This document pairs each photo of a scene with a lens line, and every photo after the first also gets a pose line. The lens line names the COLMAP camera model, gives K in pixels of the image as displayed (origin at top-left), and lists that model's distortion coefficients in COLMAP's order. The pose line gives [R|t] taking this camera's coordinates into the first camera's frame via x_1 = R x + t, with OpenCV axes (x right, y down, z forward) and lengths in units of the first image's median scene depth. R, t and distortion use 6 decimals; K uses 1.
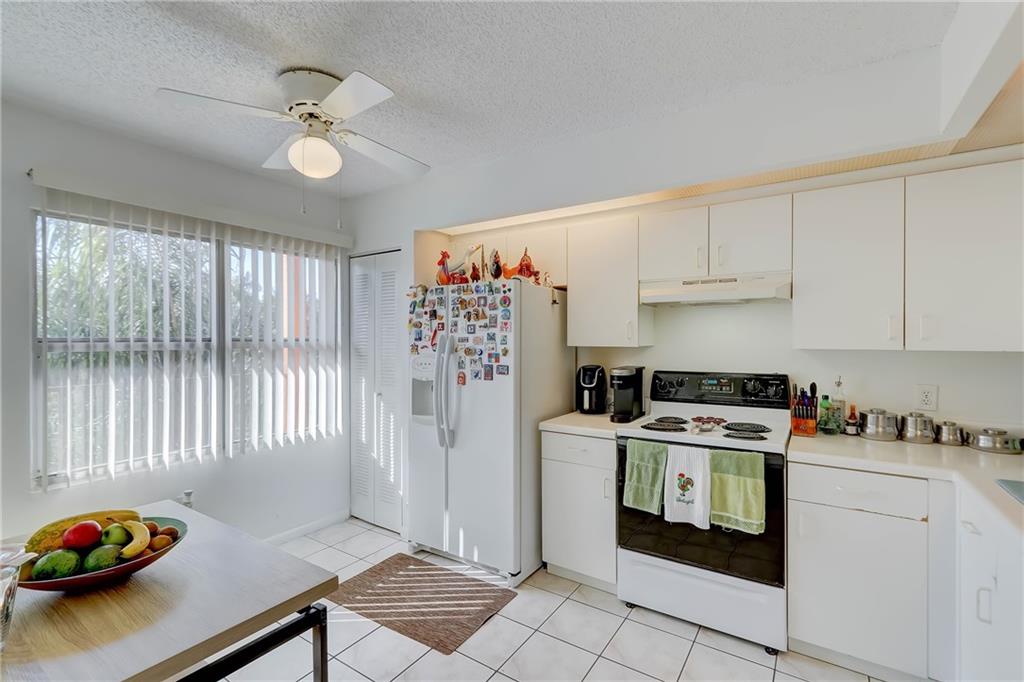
lens RADIAL K [[465.2, 0, 527.1], [0, 465.2, 341.2], [0, 0, 1]] dist [0.001184, 0.000133]
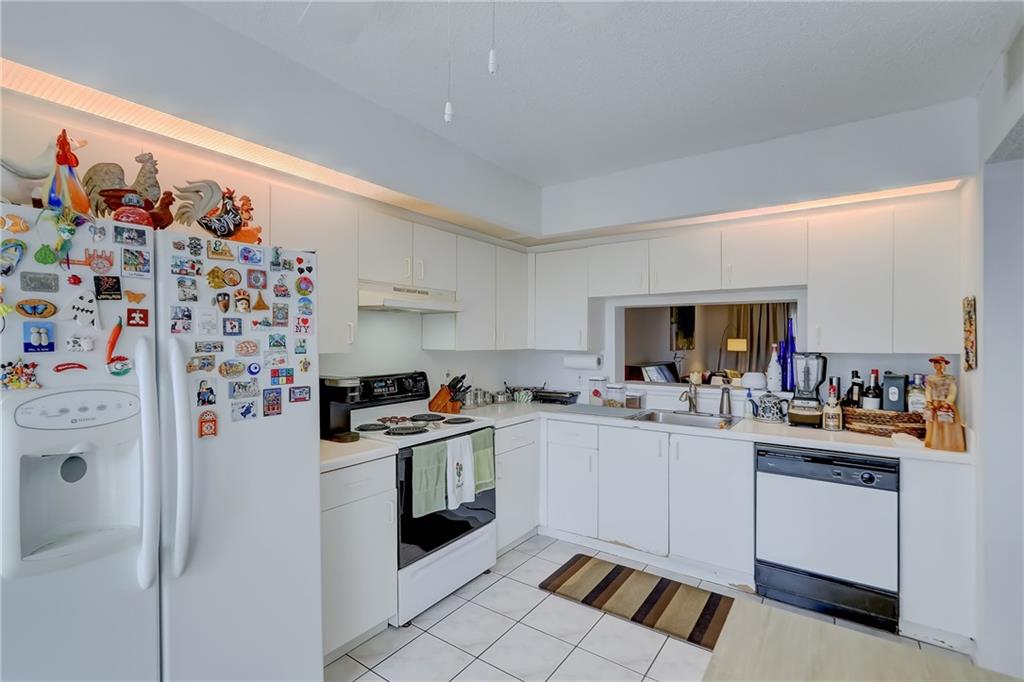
lens RADIAL K [[465.2, 0, 527.1], [0, 465.2, 341.2], [0, 0, 1]] dist [0.001184, 0.000133]
pose [[0.022288, 0.000108, 0.999752, -0.662621], [0.002974, 0.999996, -0.000174, -0.008676], [-0.999747, 0.002978, 0.022288, 0.669204]]
